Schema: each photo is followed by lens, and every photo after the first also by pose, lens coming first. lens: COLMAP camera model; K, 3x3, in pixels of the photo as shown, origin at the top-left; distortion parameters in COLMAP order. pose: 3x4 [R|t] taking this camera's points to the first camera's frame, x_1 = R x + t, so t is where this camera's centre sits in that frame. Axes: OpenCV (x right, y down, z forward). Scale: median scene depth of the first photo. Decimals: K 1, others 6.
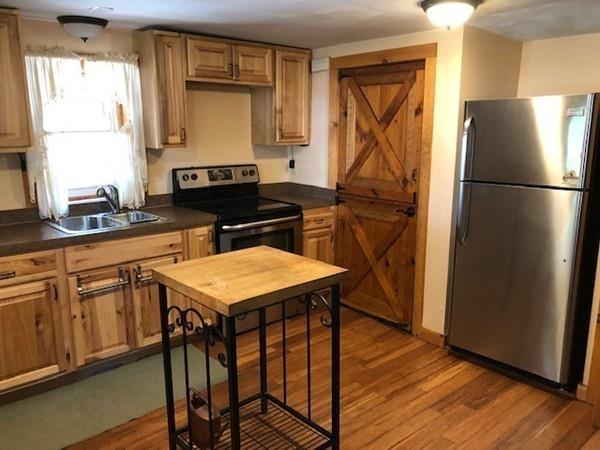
lens RADIAL K [[461.0, 0, 300.0], [0, 461.0, 225.0], [0, 0, 1]] dist [-0.009105, -0.001695]
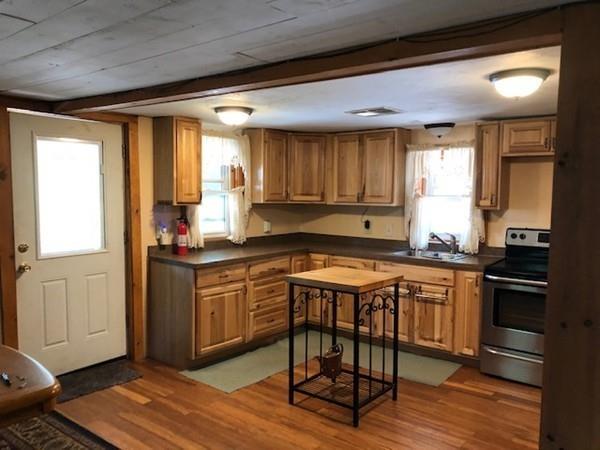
lens RADIAL K [[492.6, 0, 300.0], [0, 492.6, 225.0], [0, 0, 1]] dist [0.063389, -0.103179]
pose [[0.190627, 0.074786, -0.978810, 0.998058], [-0.207098, 0.977716, 0.034369, -0.069055], [0.959569, 0.196158, 0.201867, 0.251597]]
